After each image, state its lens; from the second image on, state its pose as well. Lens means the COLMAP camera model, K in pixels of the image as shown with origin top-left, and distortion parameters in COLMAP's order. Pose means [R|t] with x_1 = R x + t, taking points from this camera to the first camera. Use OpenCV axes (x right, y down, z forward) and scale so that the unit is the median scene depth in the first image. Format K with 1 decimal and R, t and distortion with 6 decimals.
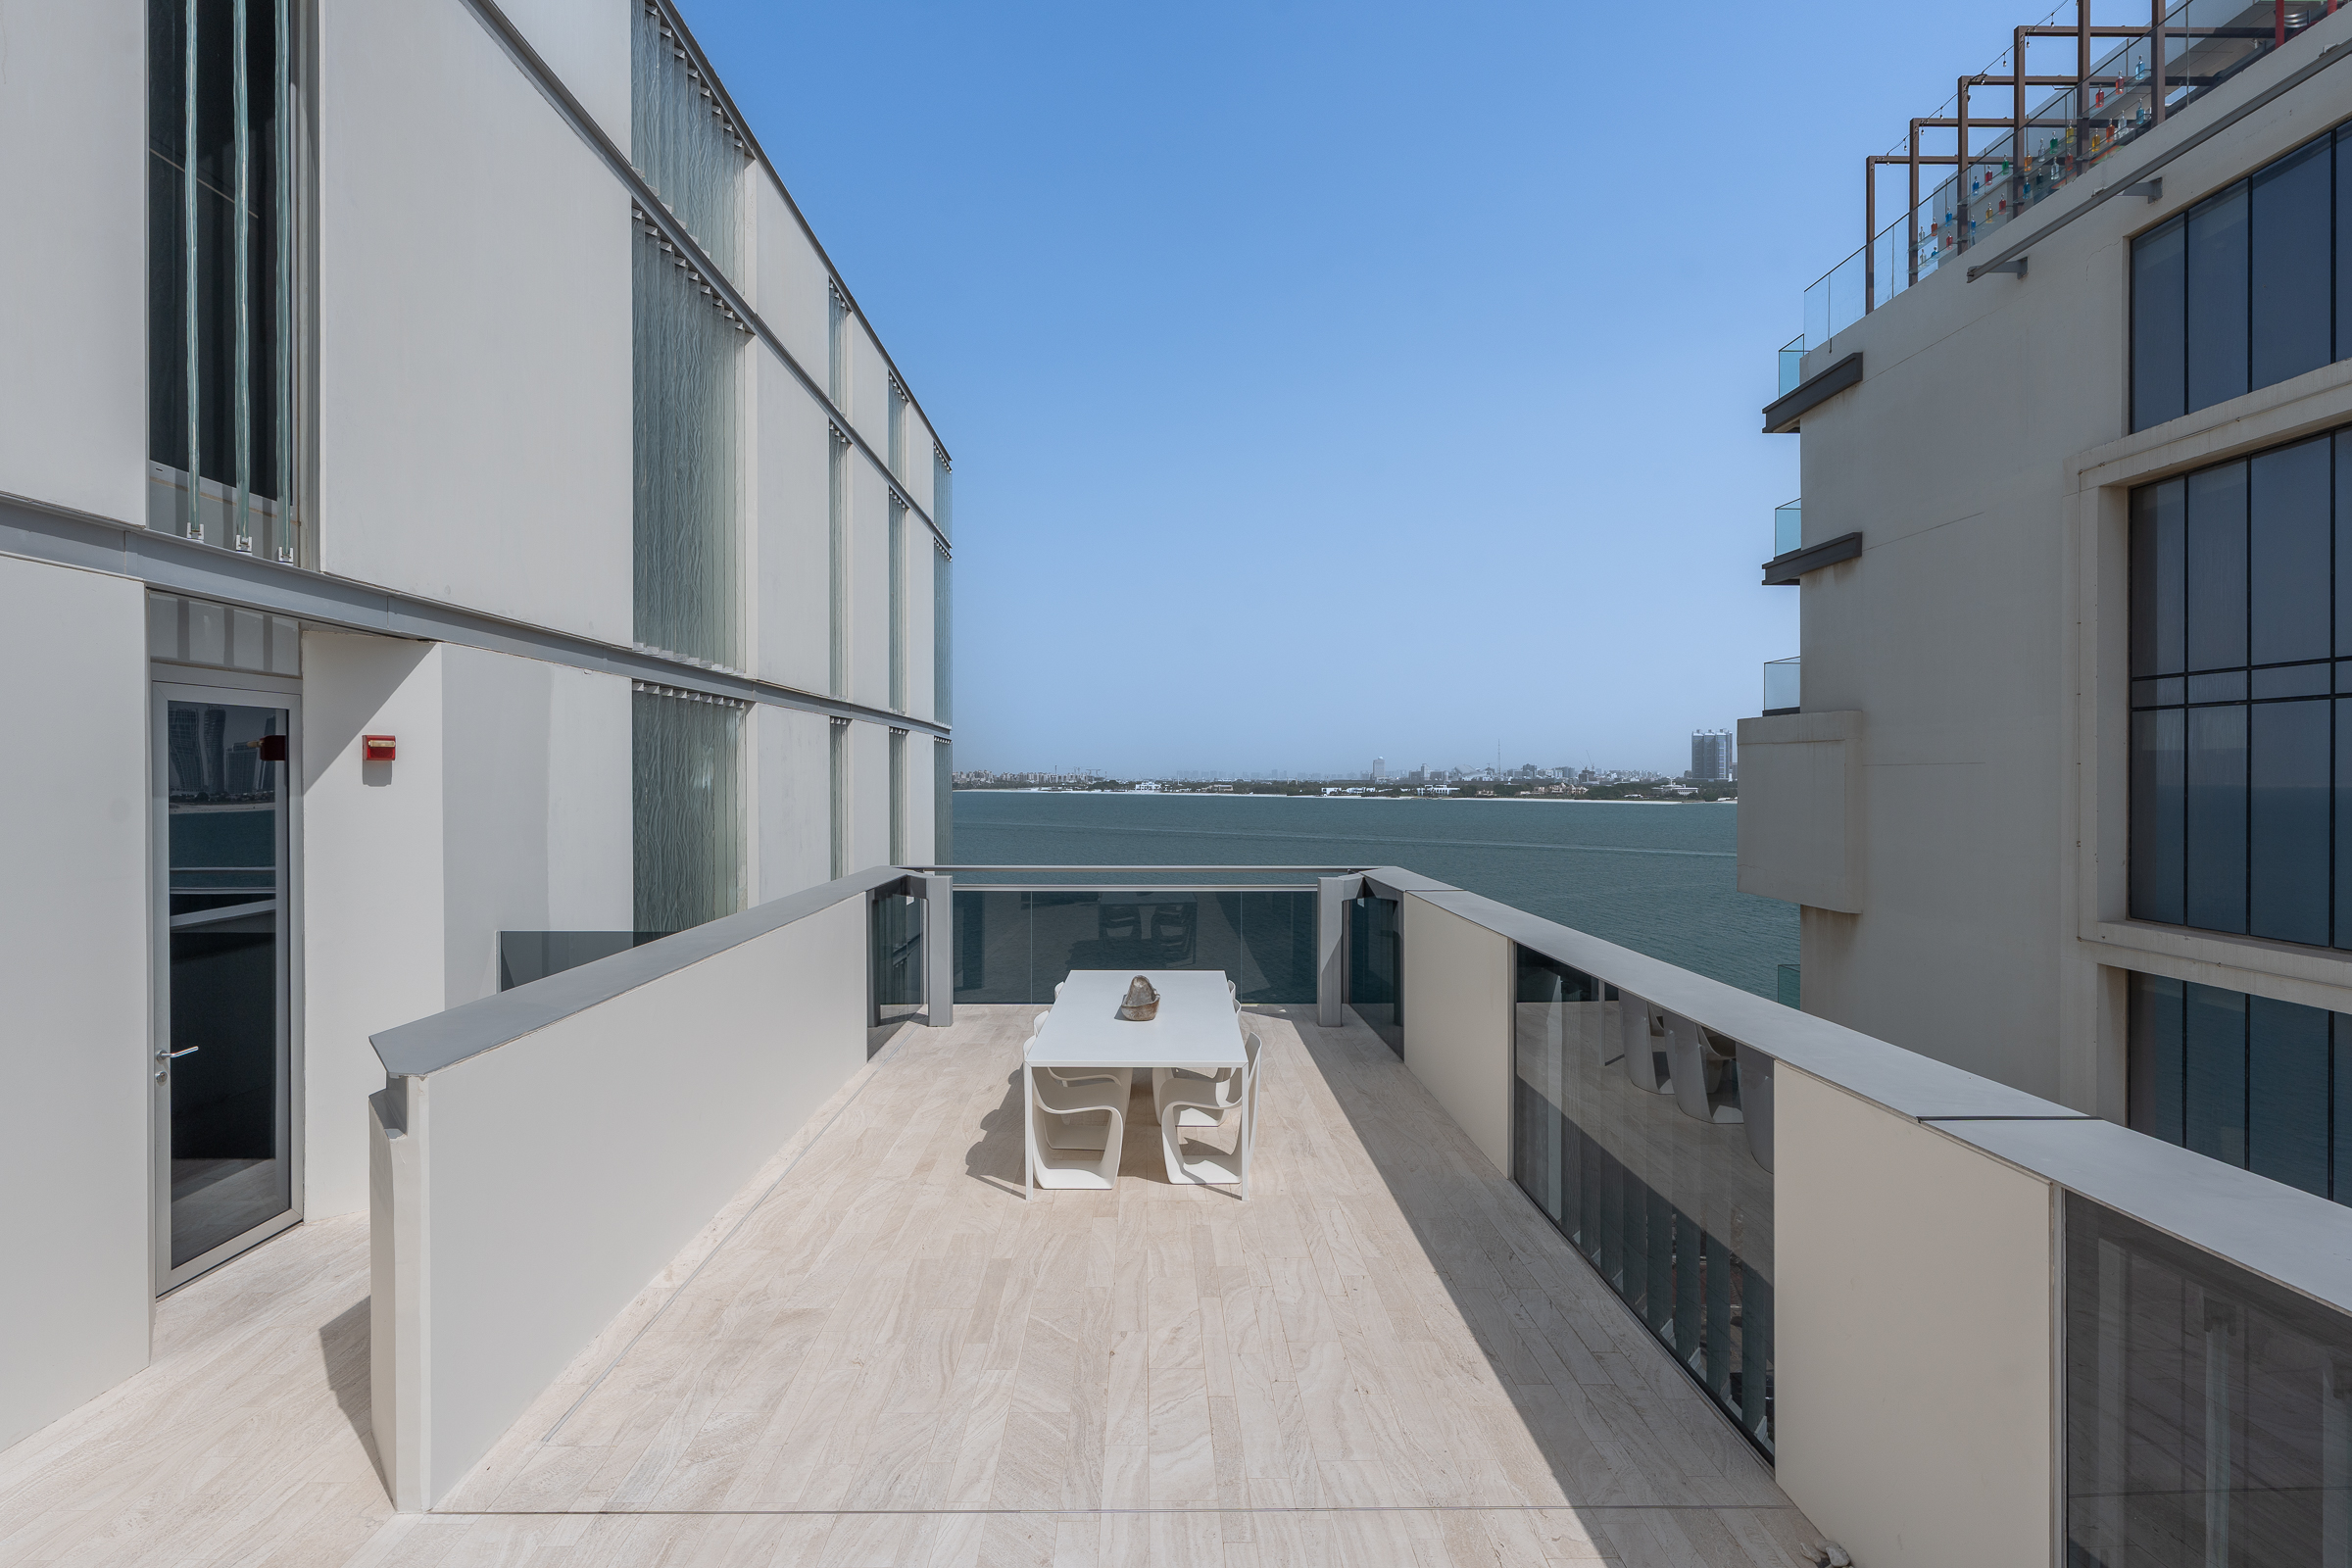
lens RADIAL K [[1149.6, 0, 1179.0], [0, 1149.6, 767.4], [0, 0, 1]] dist [0.000260, 0.000681]
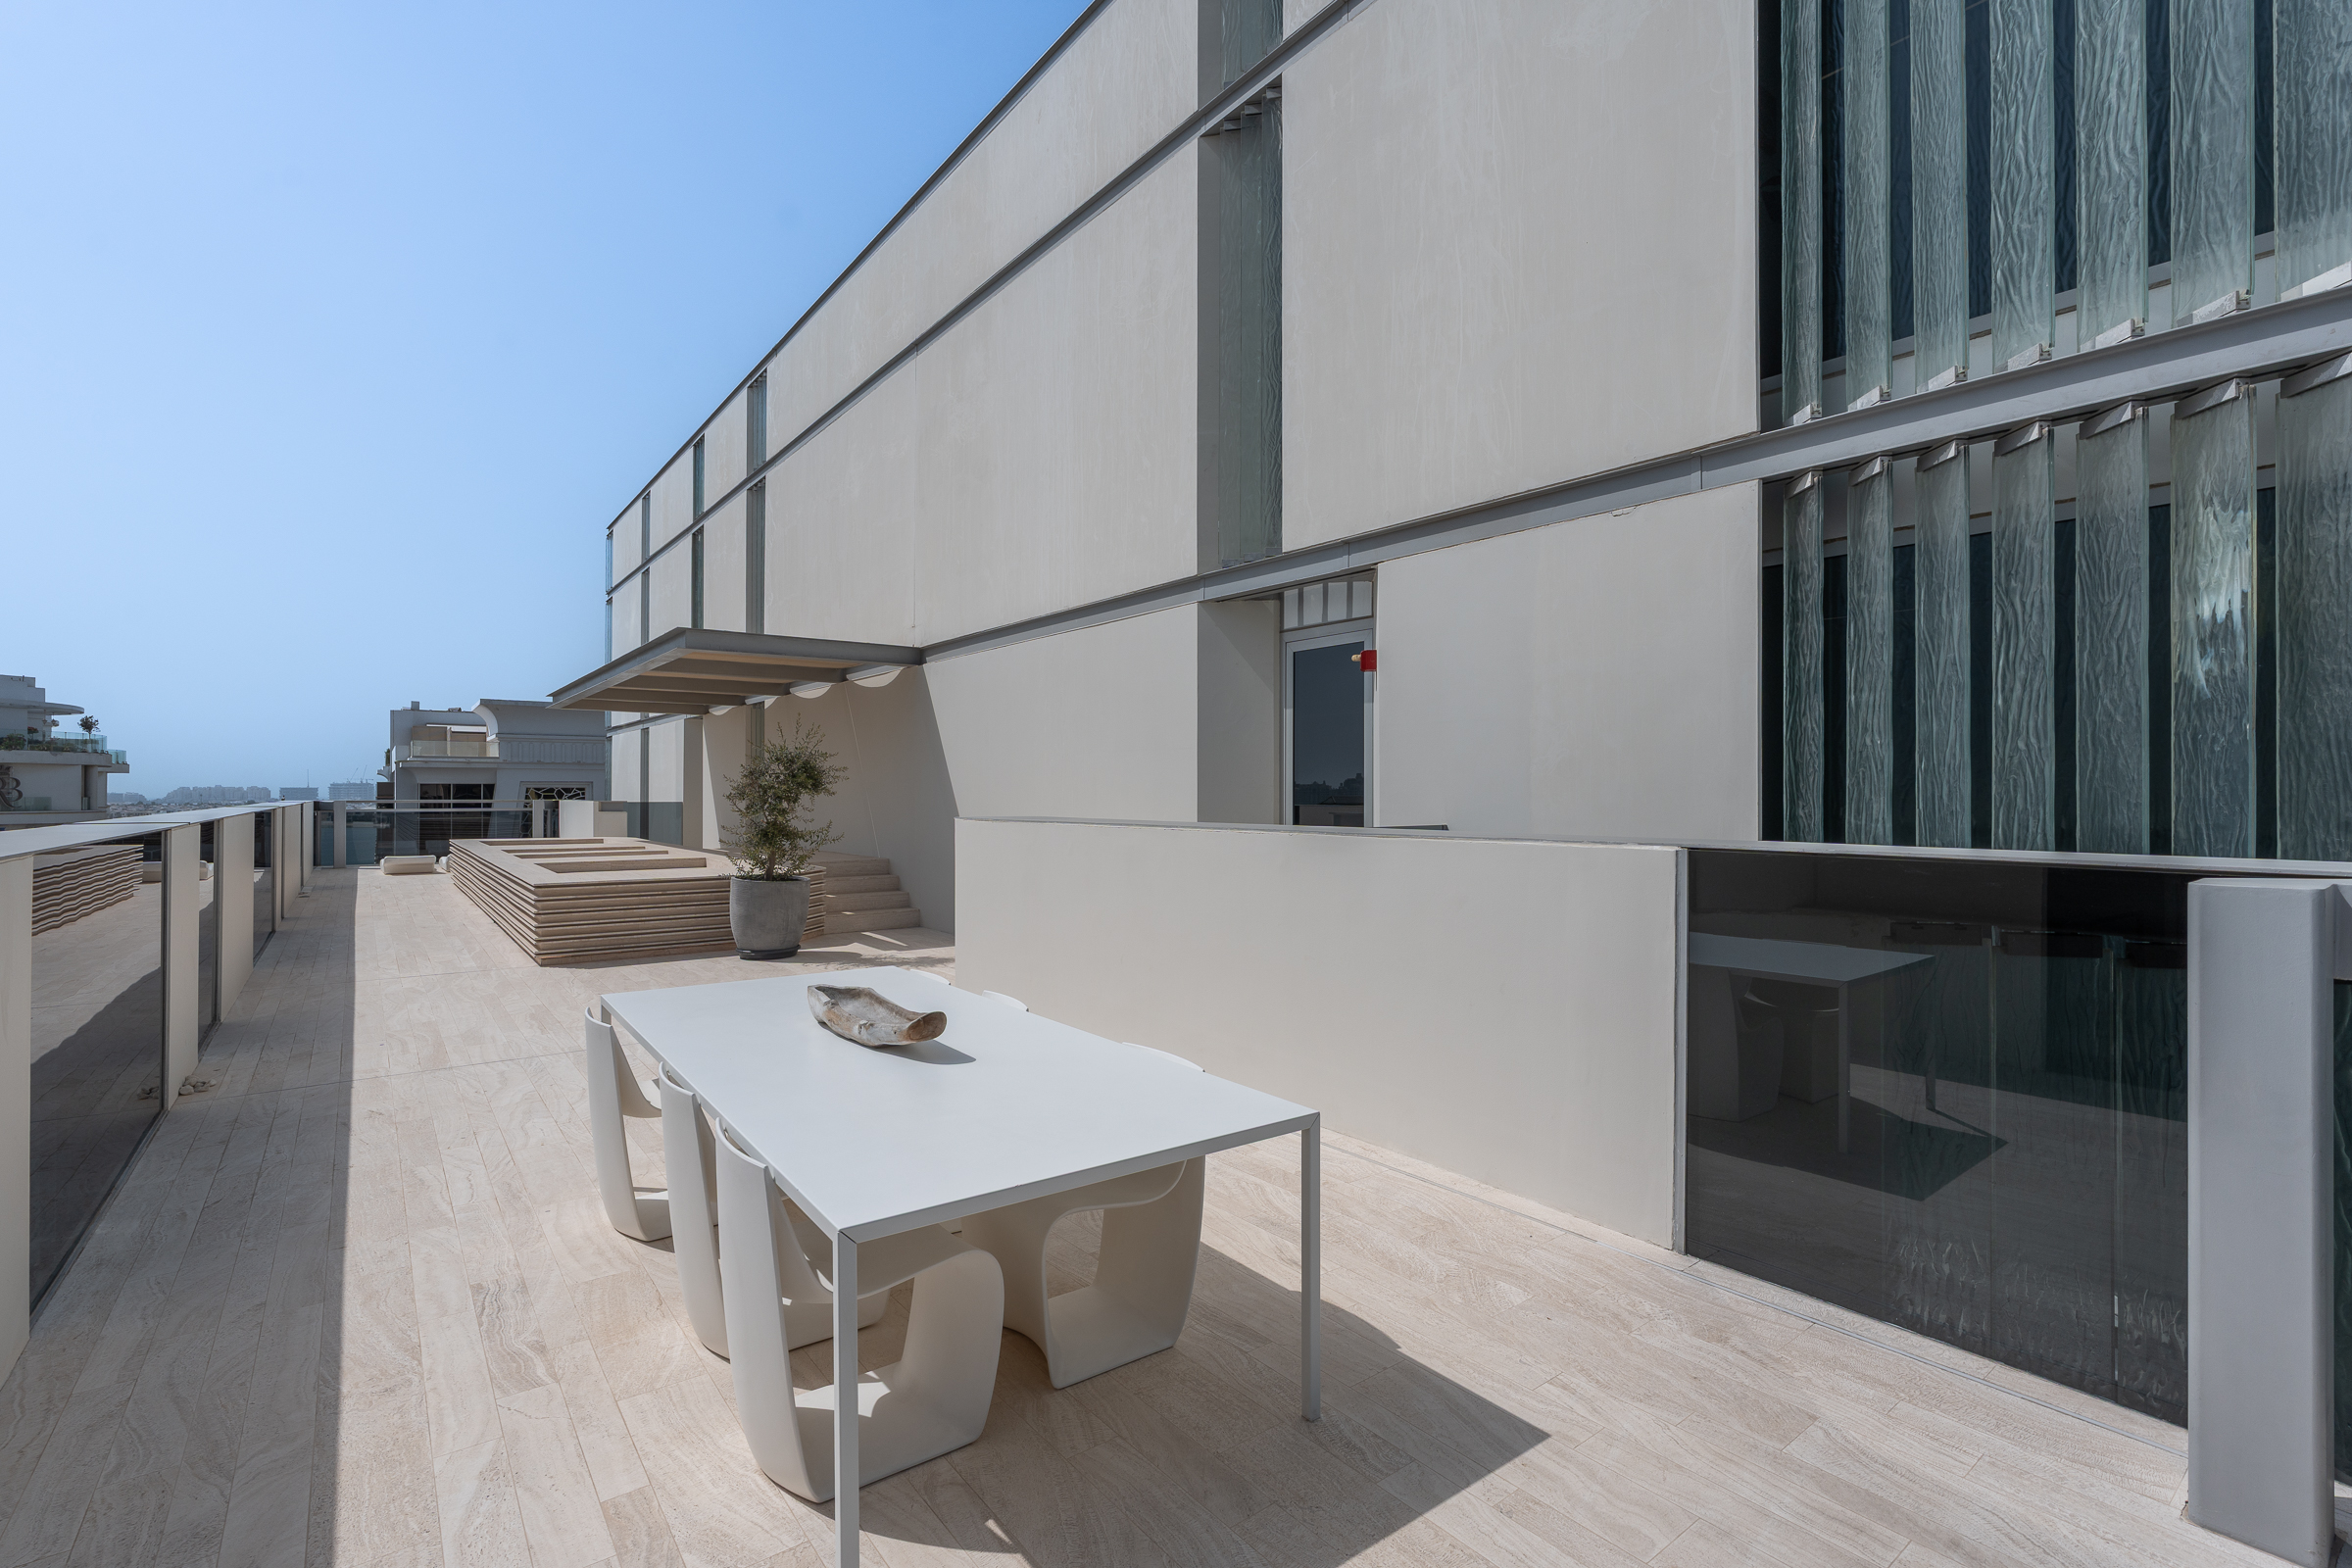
lens RADIAL K [[1051.0, 0, 1176.0], [0, 1051.0, 784.0], [0, 0, 1]] dist [0.001444, 0.000504]
pose [[-0.808210, -0.004381, -0.588879, 0.150708], [0.001429, 0.999955, -0.009401, 0.118783], [0.588893, -0.008440, -0.808167, 1.657106]]
